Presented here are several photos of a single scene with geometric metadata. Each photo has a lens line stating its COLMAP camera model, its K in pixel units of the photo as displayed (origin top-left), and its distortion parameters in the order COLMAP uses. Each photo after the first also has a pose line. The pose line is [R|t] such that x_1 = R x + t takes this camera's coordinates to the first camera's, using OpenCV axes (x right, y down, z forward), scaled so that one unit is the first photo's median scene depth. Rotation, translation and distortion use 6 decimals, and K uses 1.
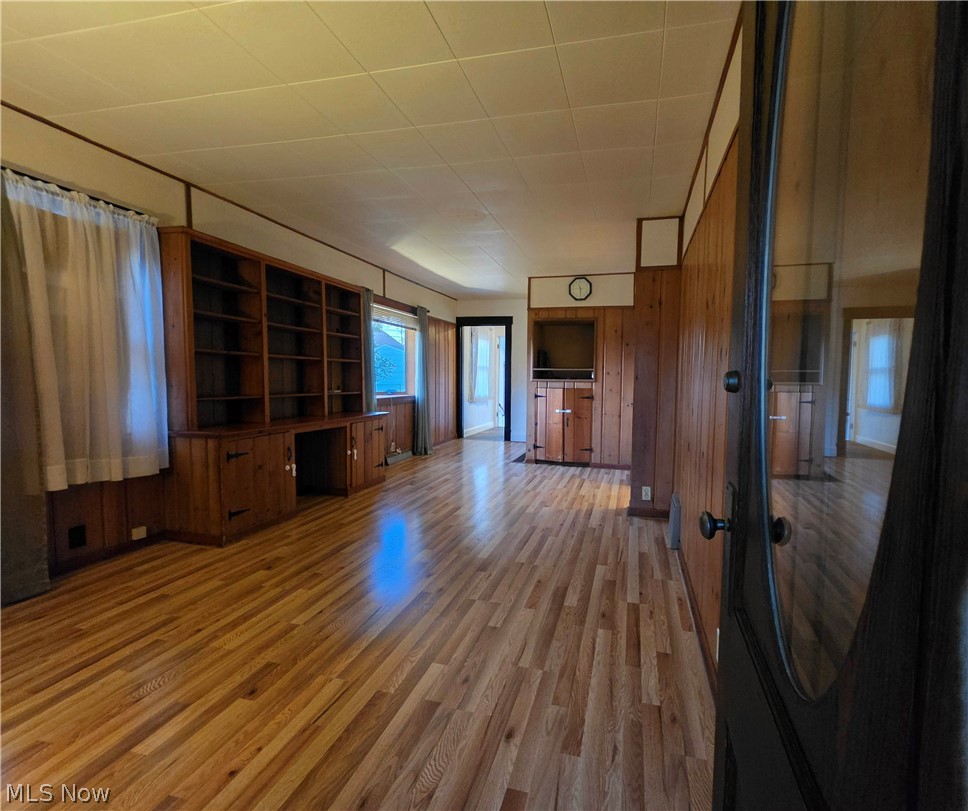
lens RADIAL K [[529.3, 0, 484.0], [0, 529.3, 405.5], [0, 0, 1]] dist [0.000671, 0.000240]
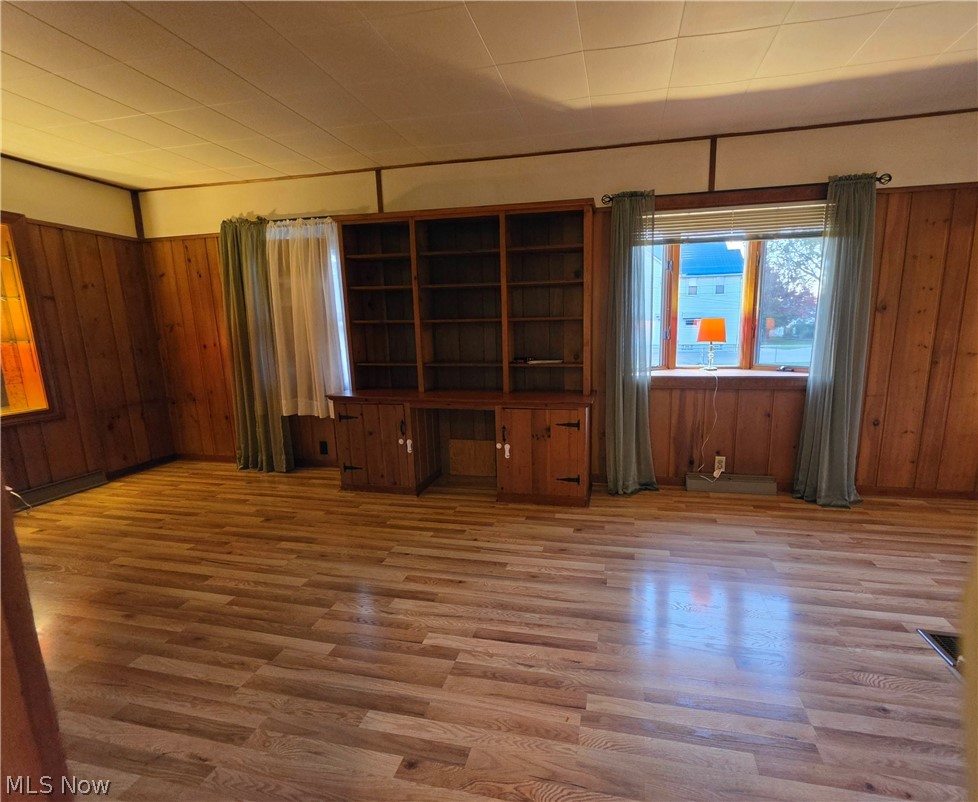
lens RADIAL K [[424.7, 0, 538.3], [0, 424.7, 399.0], [0, 0, 1]] dist [-0.000866, 0.000097]
pose [[0.076344, 0.148774, -0.985920, 0.418363], [-0.033338, 0.988634, 0.146602, -0.084086], [0.996524, 0.021676, 0.080436, 1.279888]]
